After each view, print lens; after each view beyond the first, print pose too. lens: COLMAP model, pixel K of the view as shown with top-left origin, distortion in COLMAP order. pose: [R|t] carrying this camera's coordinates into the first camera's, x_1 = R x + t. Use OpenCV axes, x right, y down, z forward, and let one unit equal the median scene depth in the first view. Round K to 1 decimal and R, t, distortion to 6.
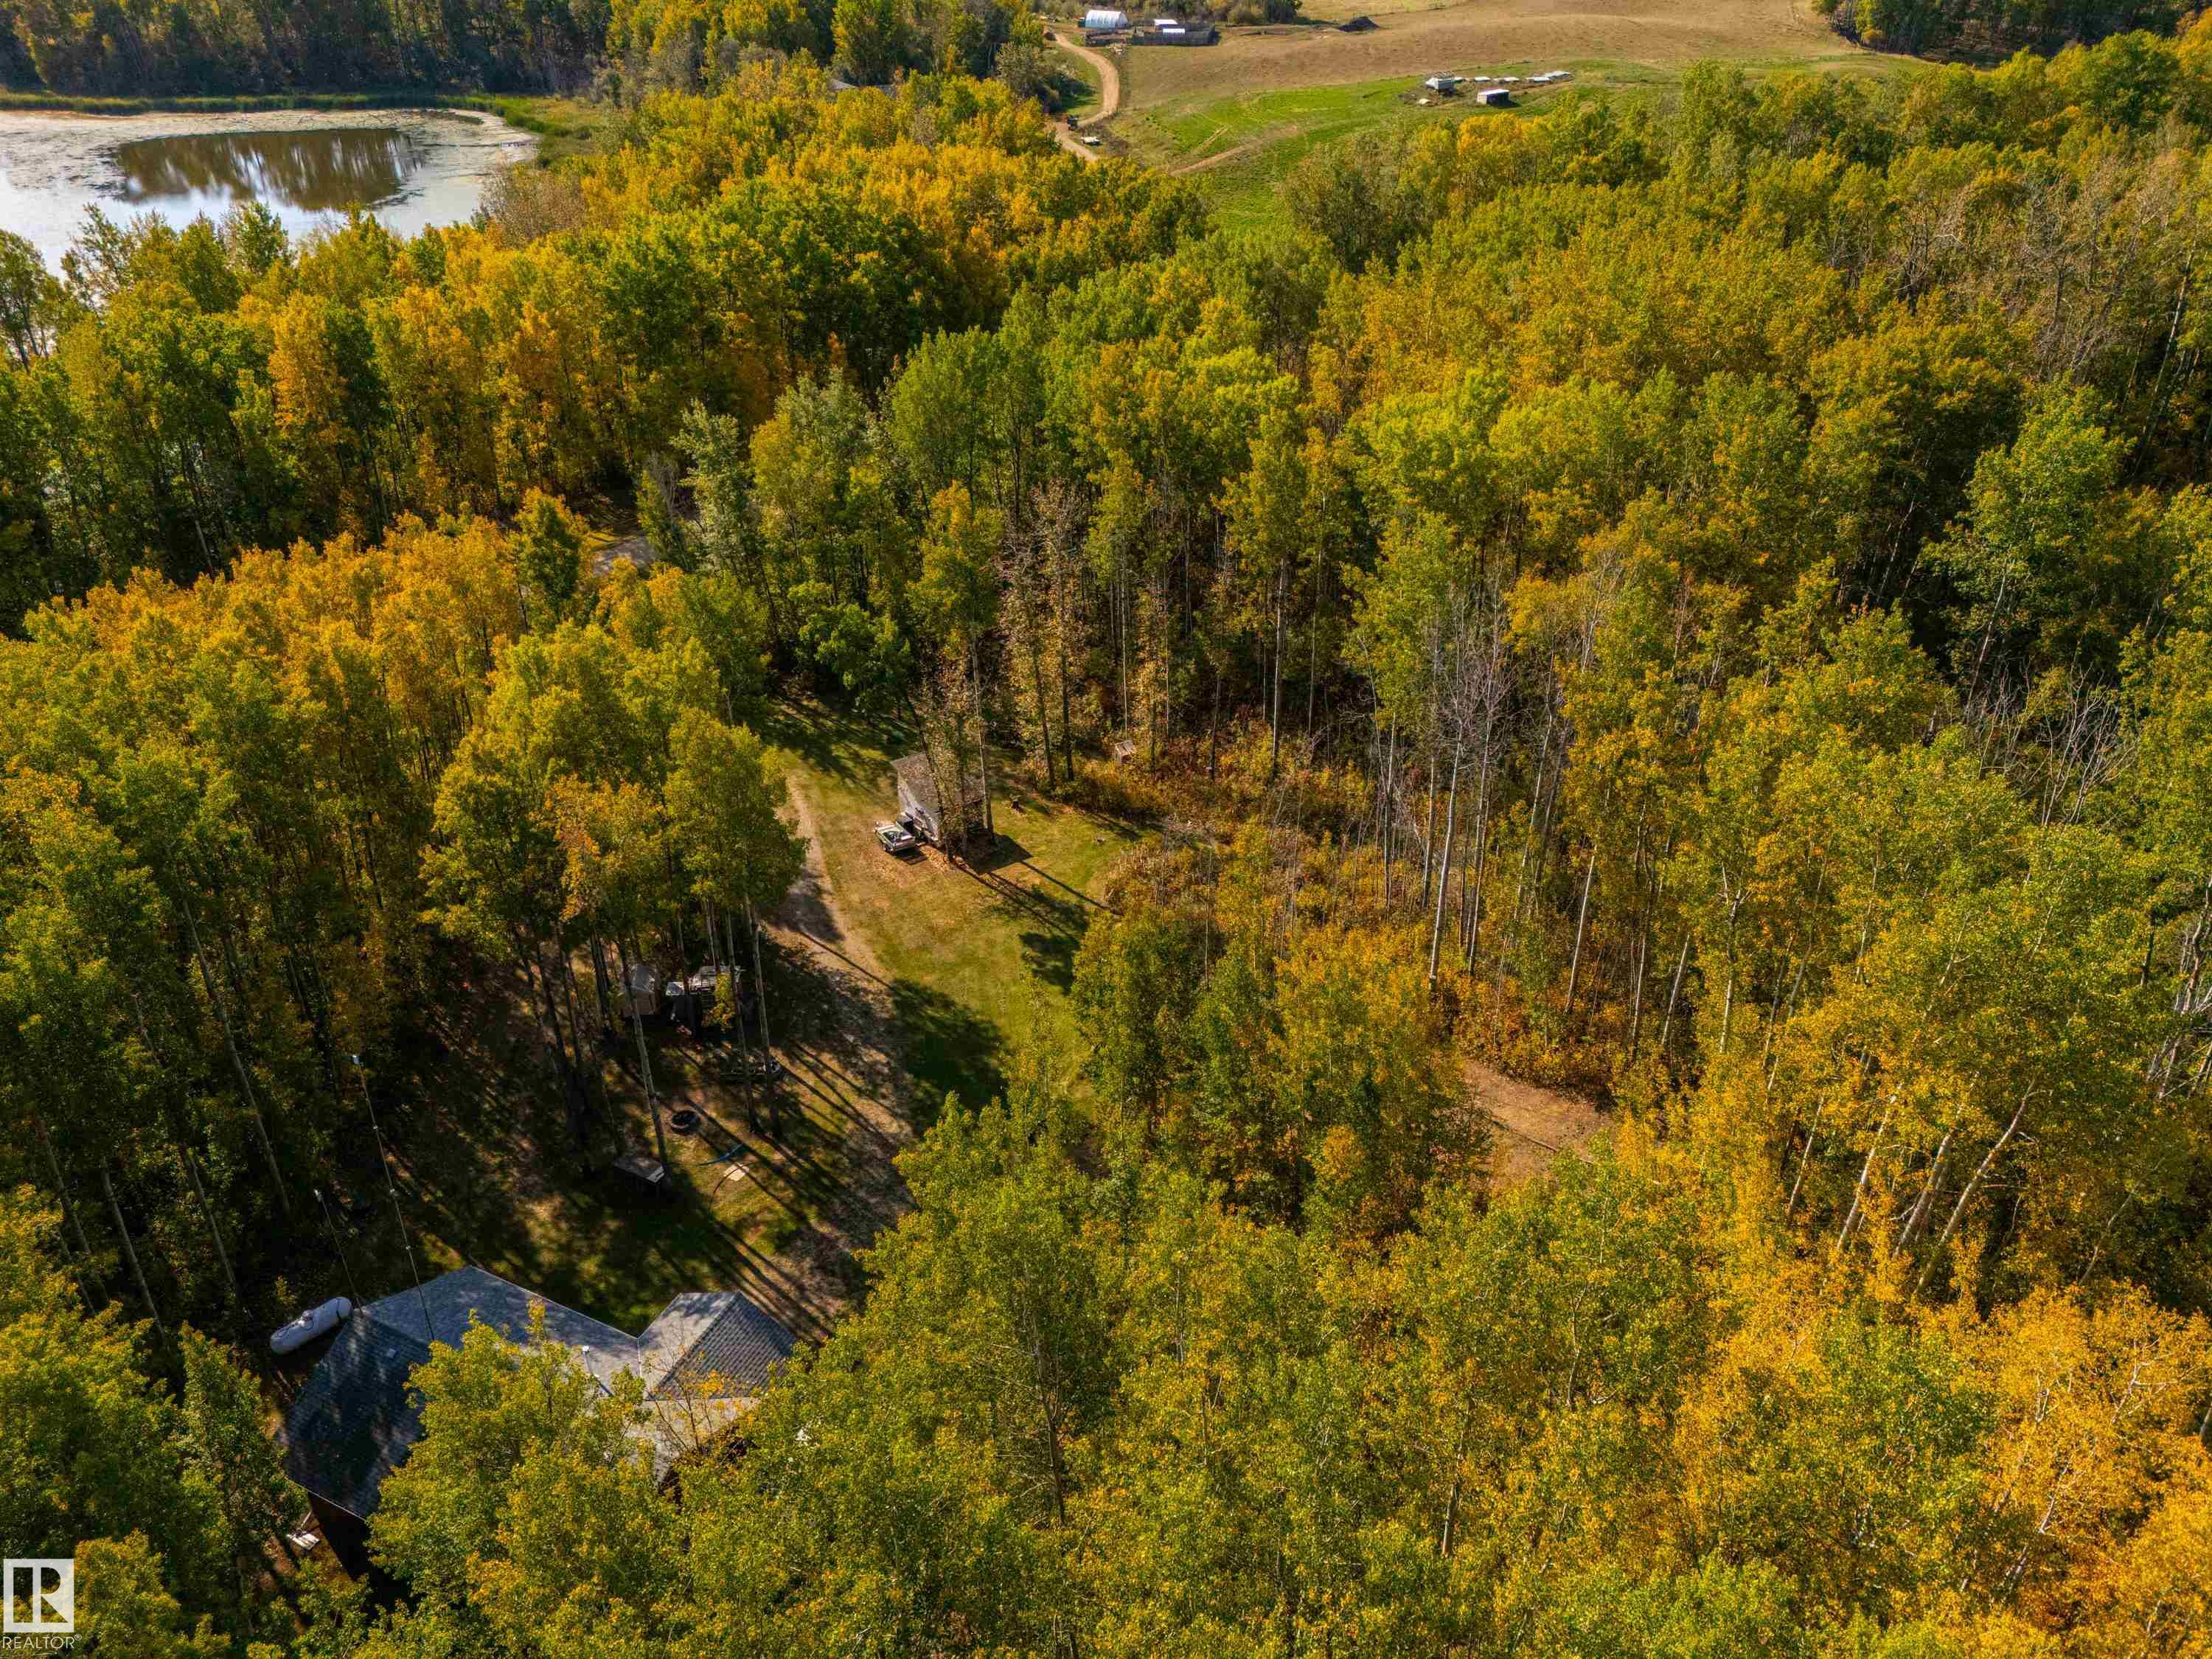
lens RADIAL K [[1651.6, 0, 1103.9], [0, 1651.6, 818.7], [0, 0, 1]] dist [0.074032, -0.061570]
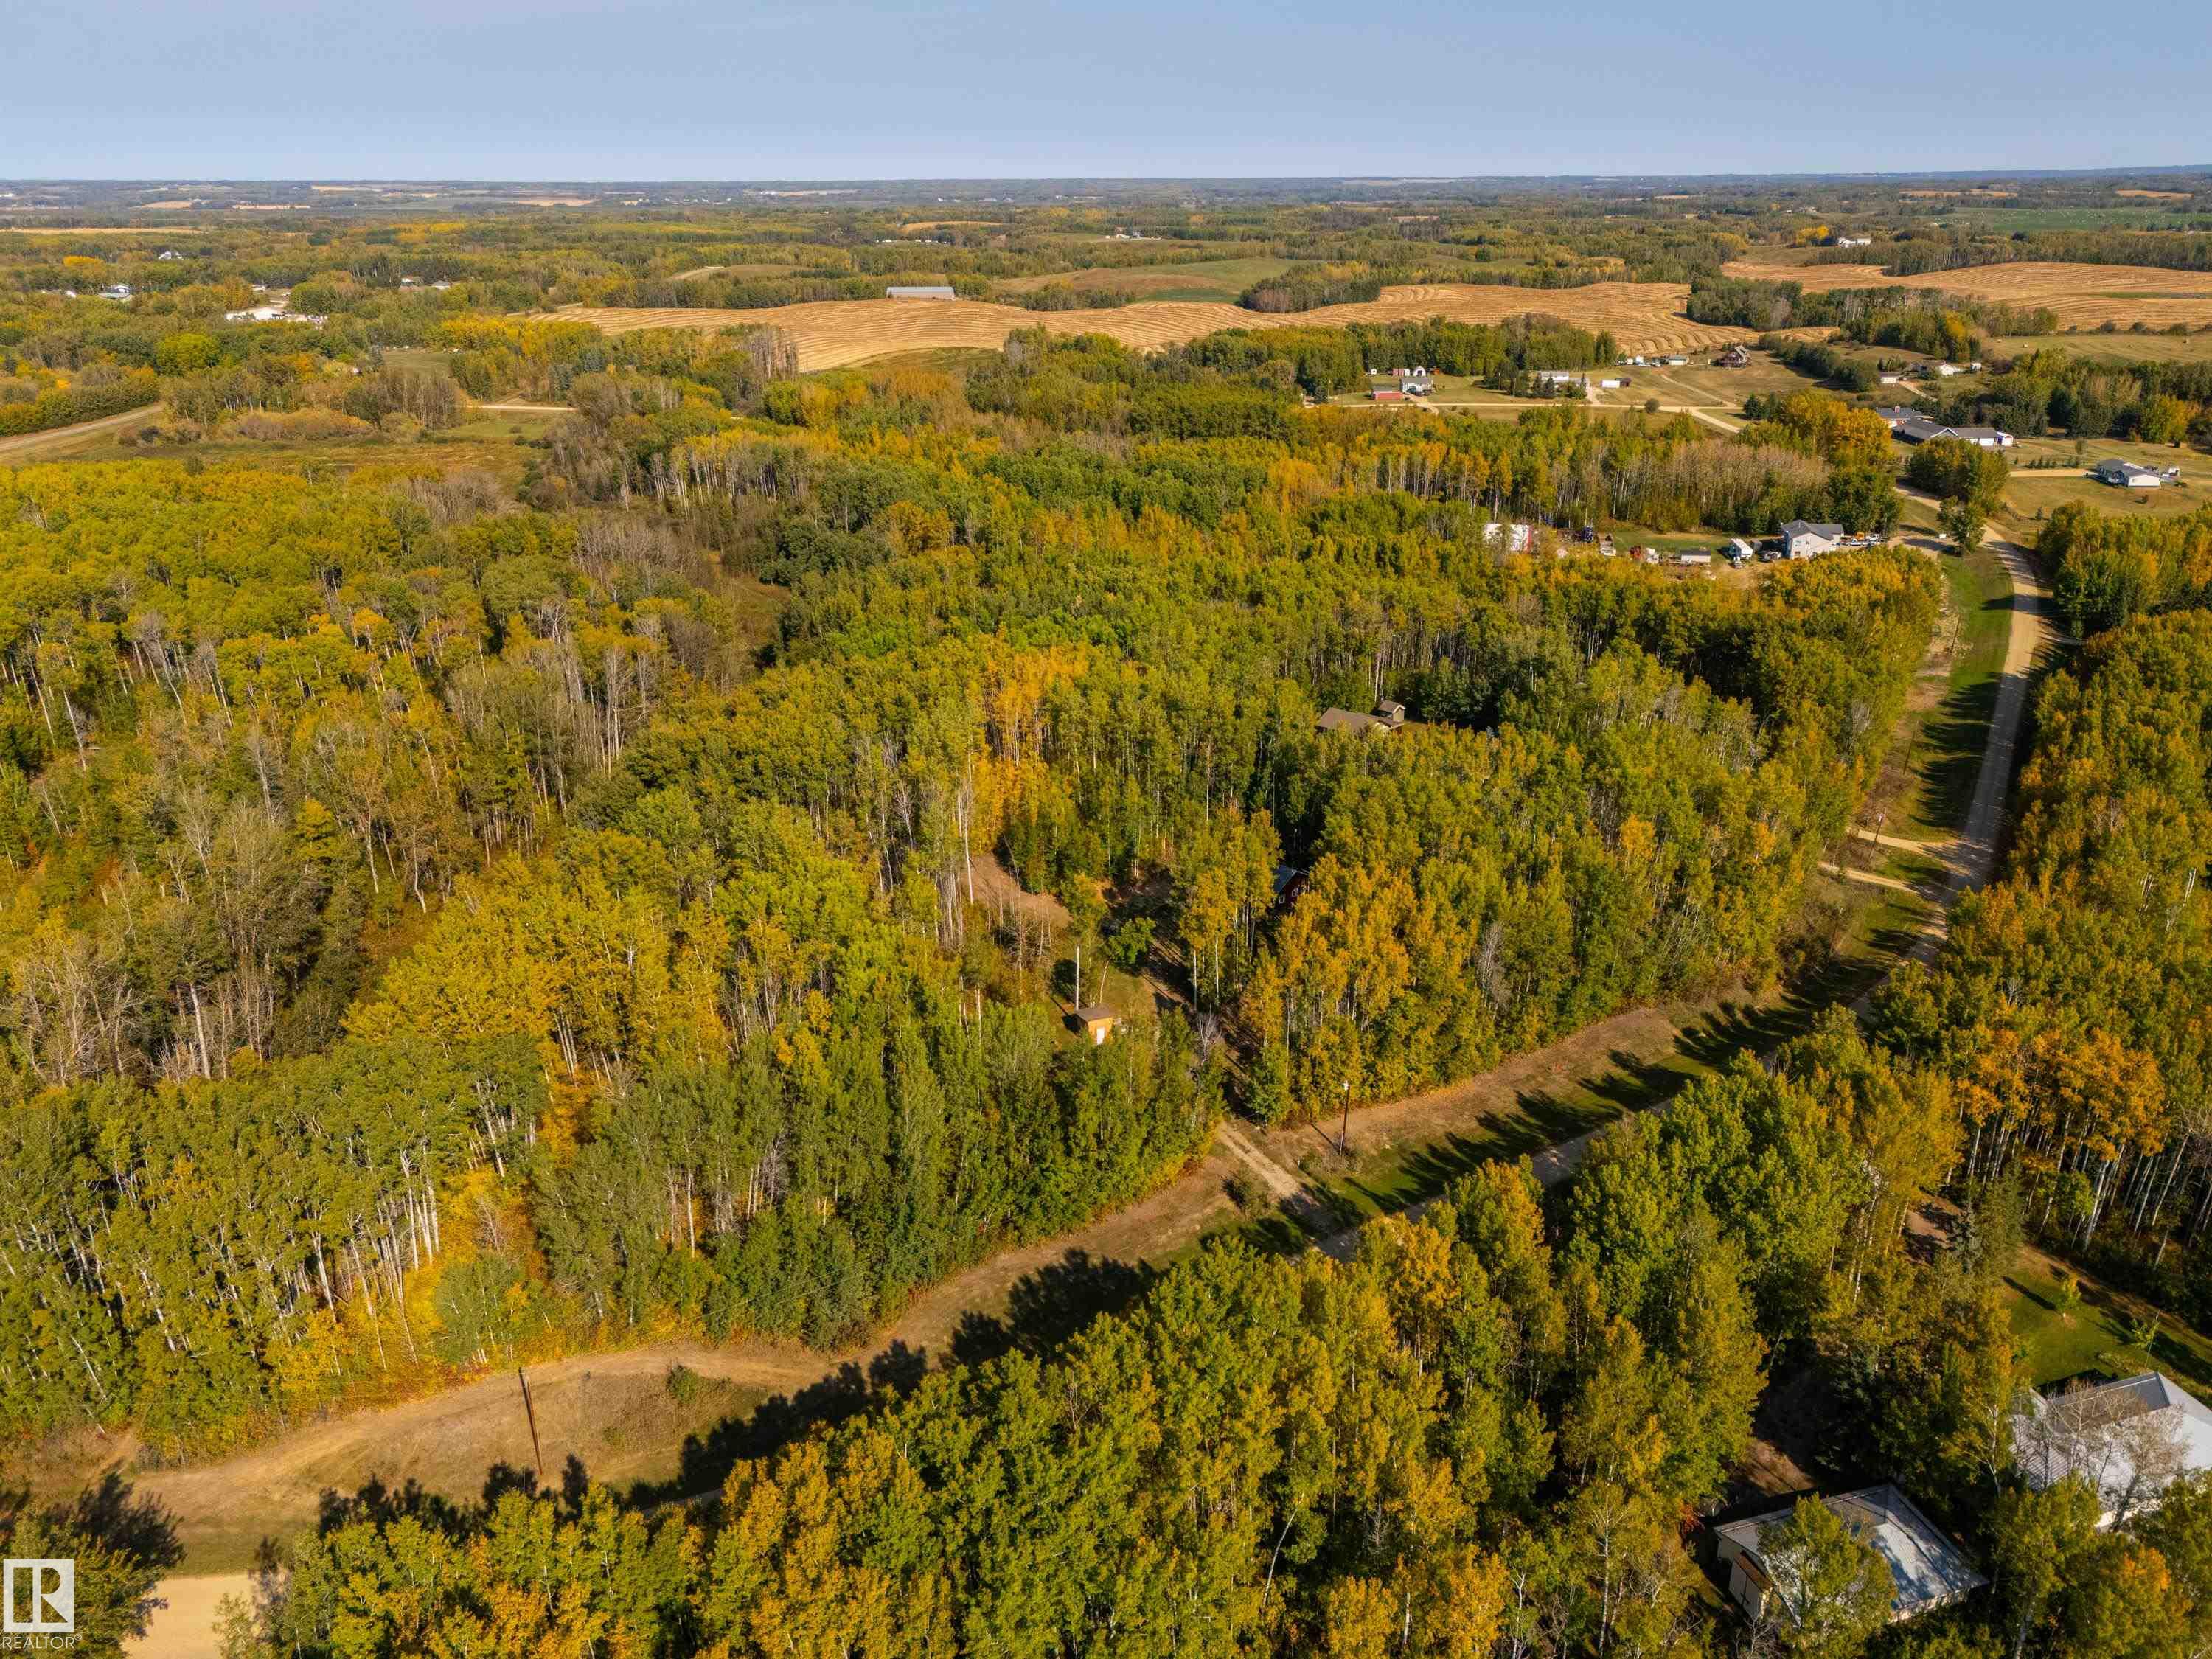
lens RADIAL K [[1637.3, 0, 1094.4], [0, 1637.3, 826.3], [0, 0, 1]] dist [0.078740, -0.067197]
pose [[-0.952069, -0.101286, 0.288626, -0.638551], [0.171831, 0.603536, 0.778600, -1.677900], [-0.253057, 0.790877, -0.557204, 1.866066]]
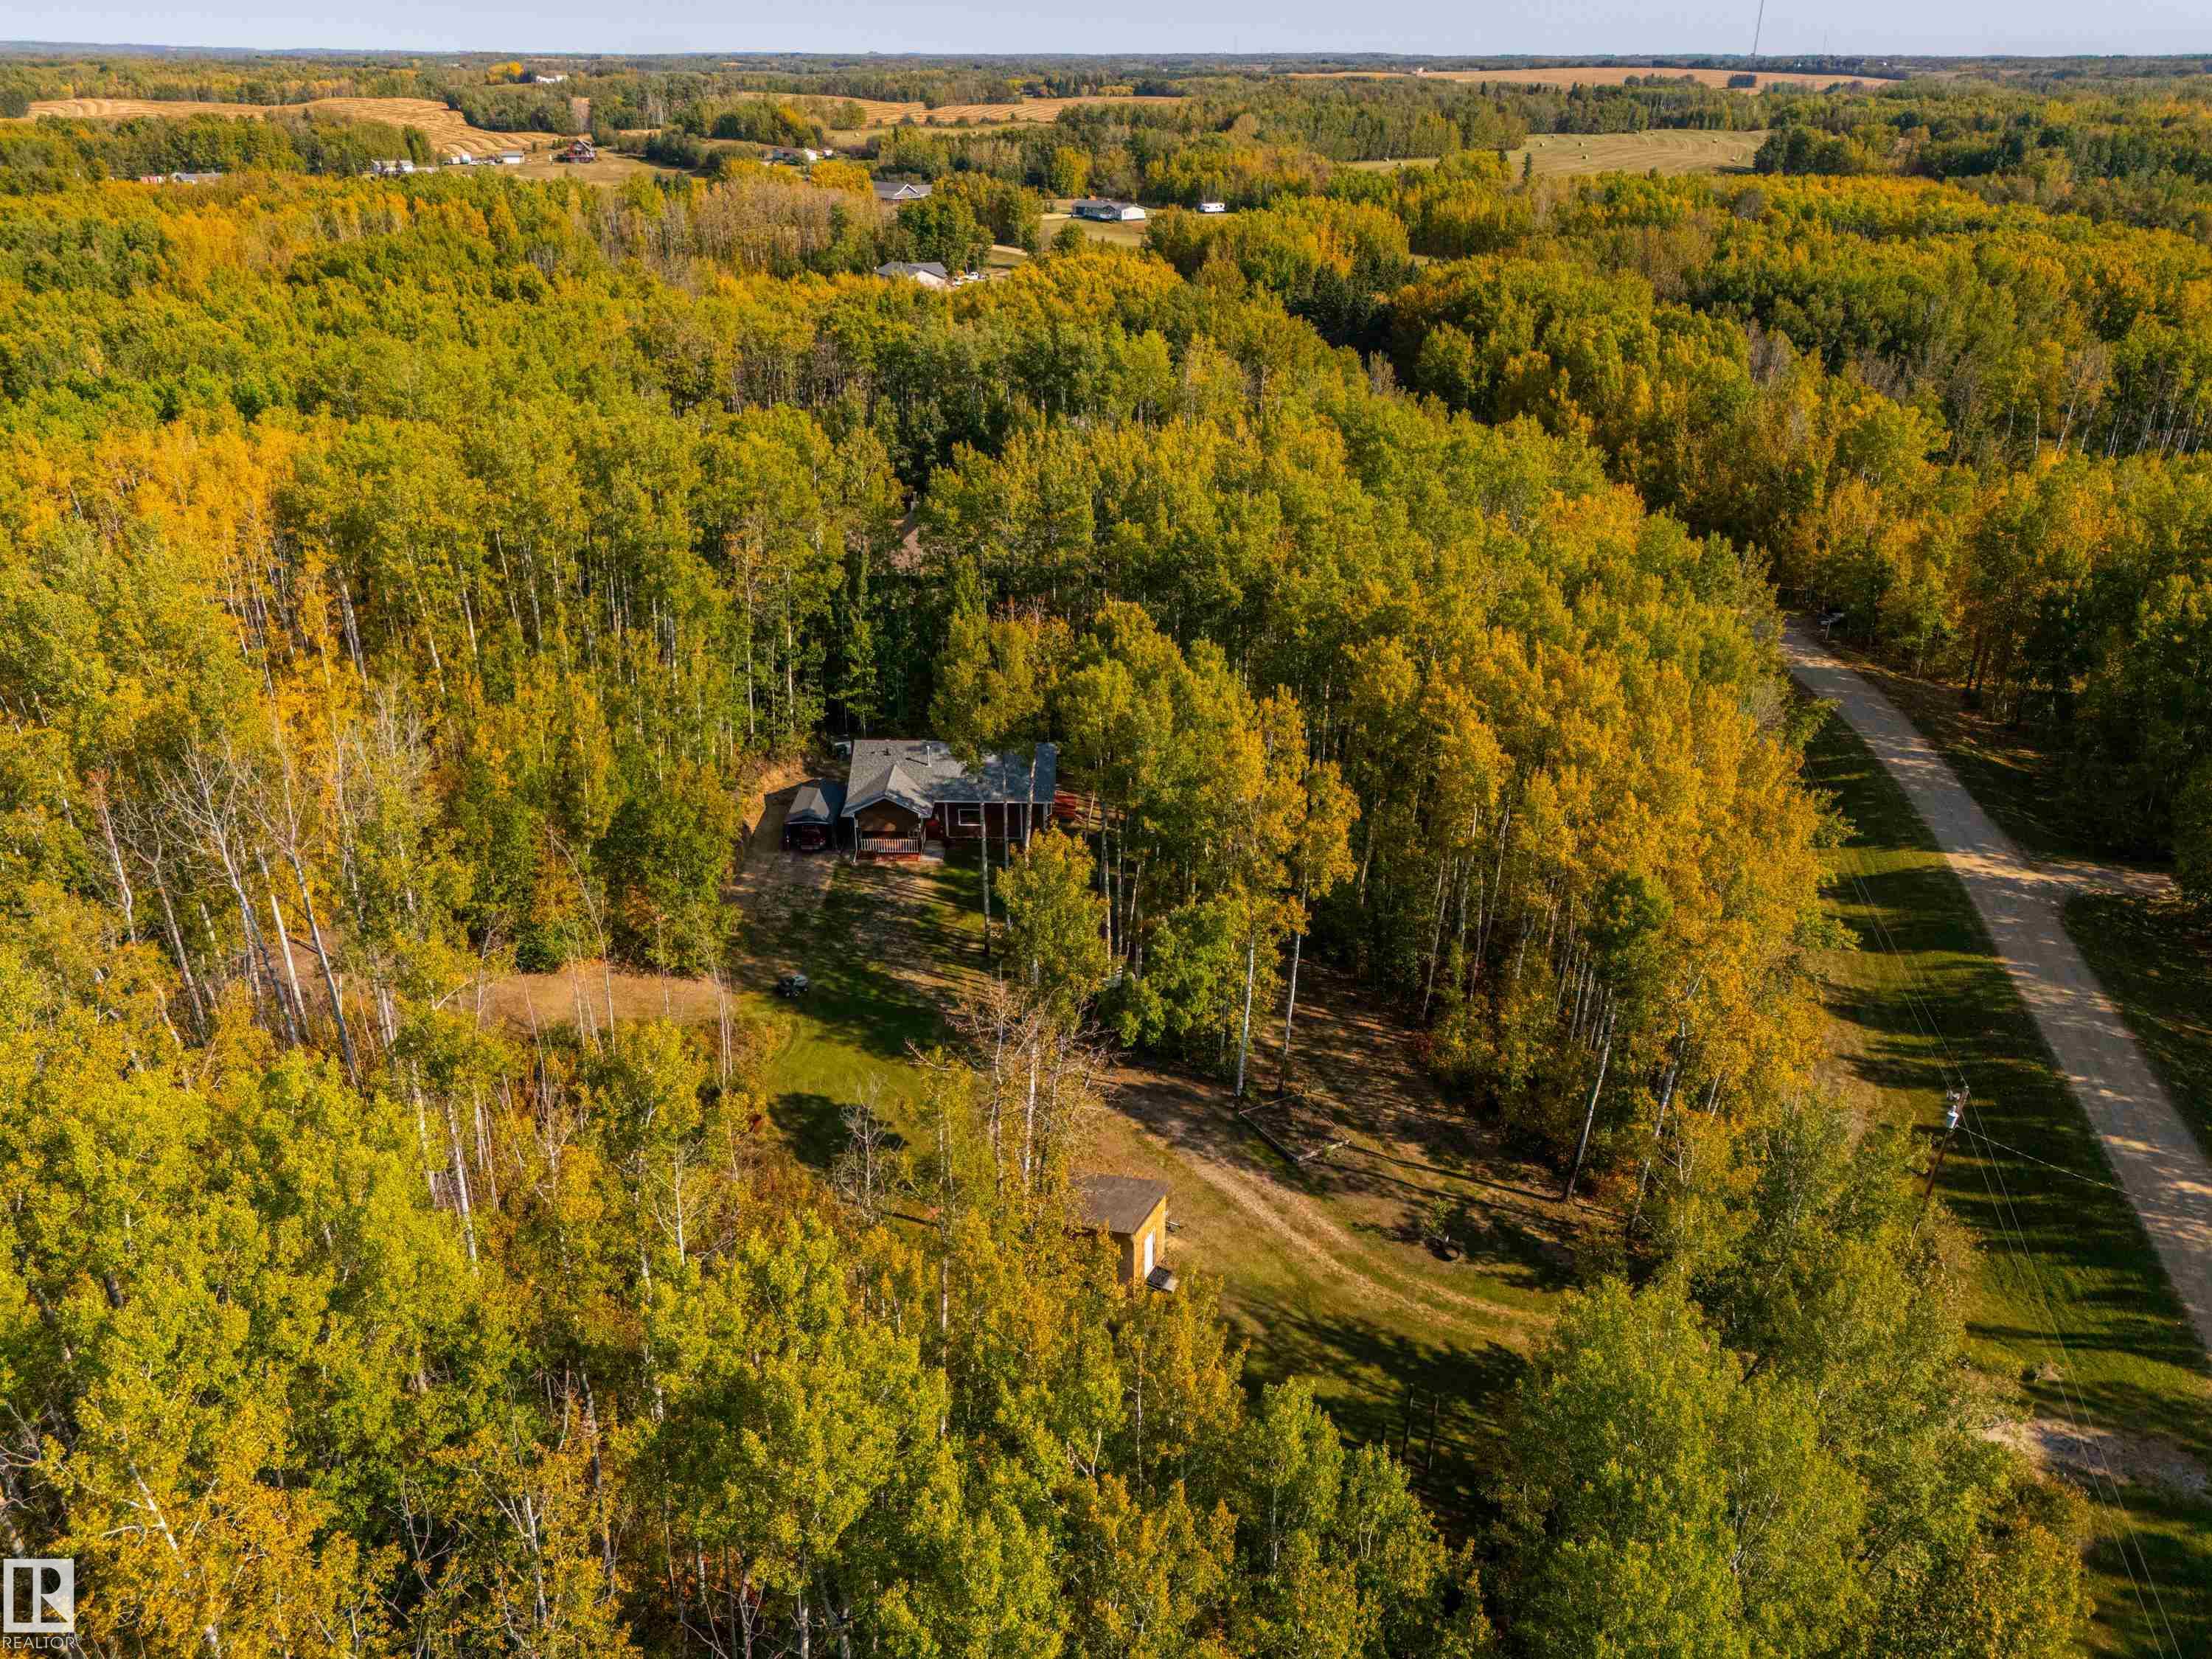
lens RADIAL K [[1651.6, 0, 1103.9], [0, 1651.6, 818.7], [0, 0, 1]] dist [0.074032, -0.061570]
pose [[-0.904956, 0.179082, -0.385984, 0.151320], [-0.223422, 0.572026, 0.789220, -0.682971], [0.362128, 0.800448, -0.477647, 1.164666]]
